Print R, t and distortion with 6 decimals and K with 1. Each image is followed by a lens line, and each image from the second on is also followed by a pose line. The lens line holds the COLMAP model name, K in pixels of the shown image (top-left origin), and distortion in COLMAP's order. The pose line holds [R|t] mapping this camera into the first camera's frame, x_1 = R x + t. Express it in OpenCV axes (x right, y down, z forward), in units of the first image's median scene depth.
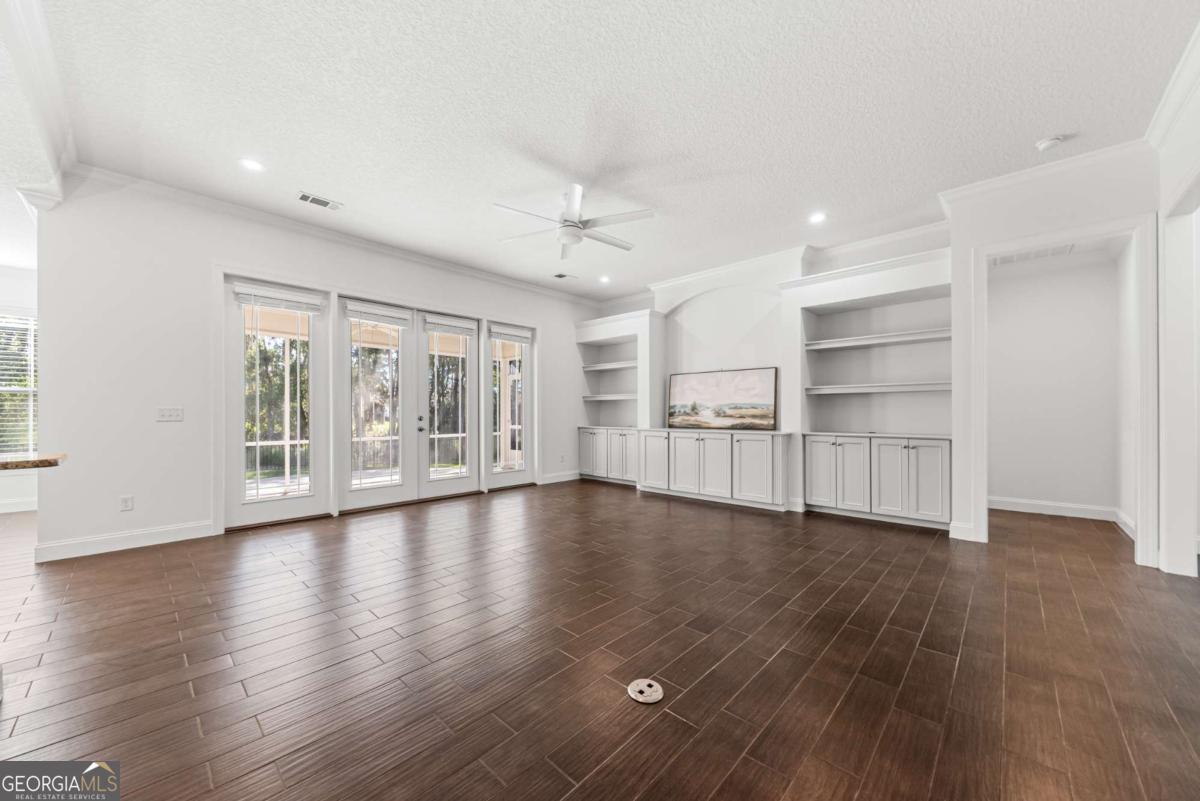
lens RADIAL K [[431.5, 0, 596.7], [0, 431.5, 413.6], [0, 0, 1]] dist [0.024496, 0.000030]
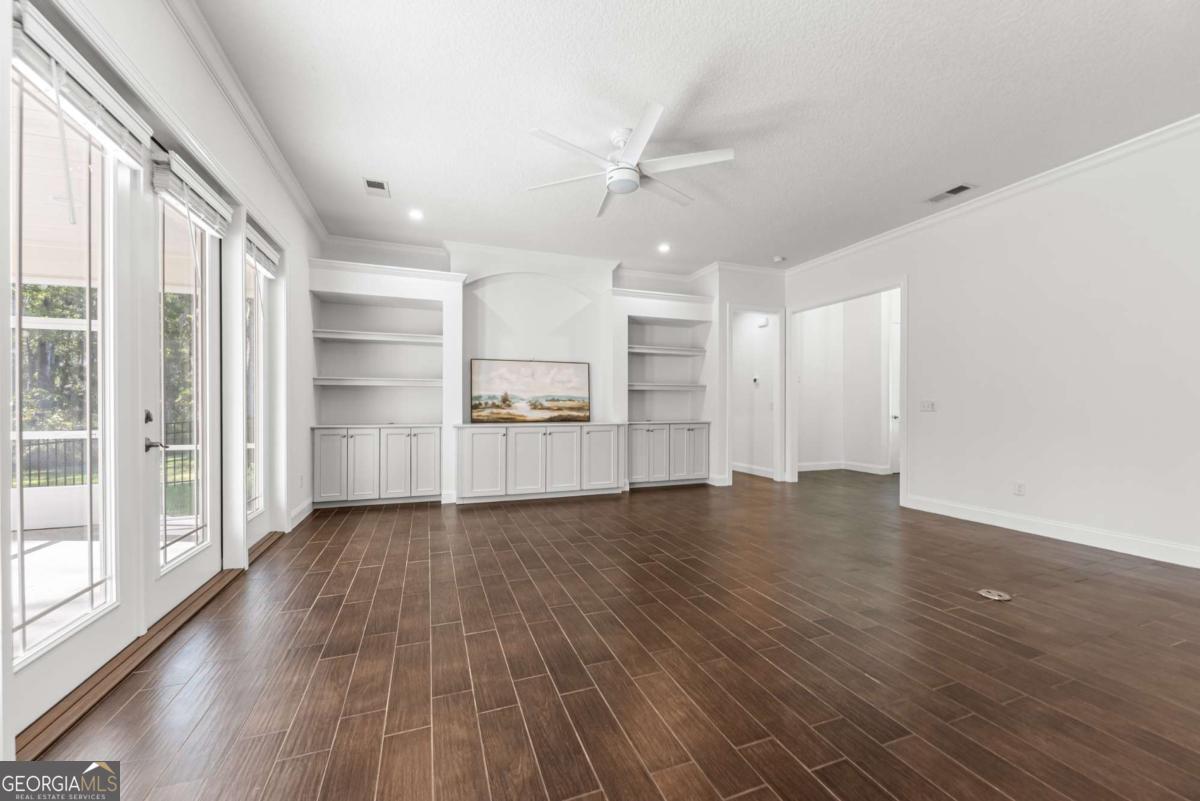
lens RADIAL K [[435.1, 0, 580.9], [0, 435.1, 409.8], [0, 0, 1]] dist [0.000711, 0.000035]
pose [[0.476585, -0.007083, 0.879100, -0.501702], [-0.001594, 0.999959, 0.008921, -0.000125], [-0.879127, -0.005652, 0.476554, 0.450648]]
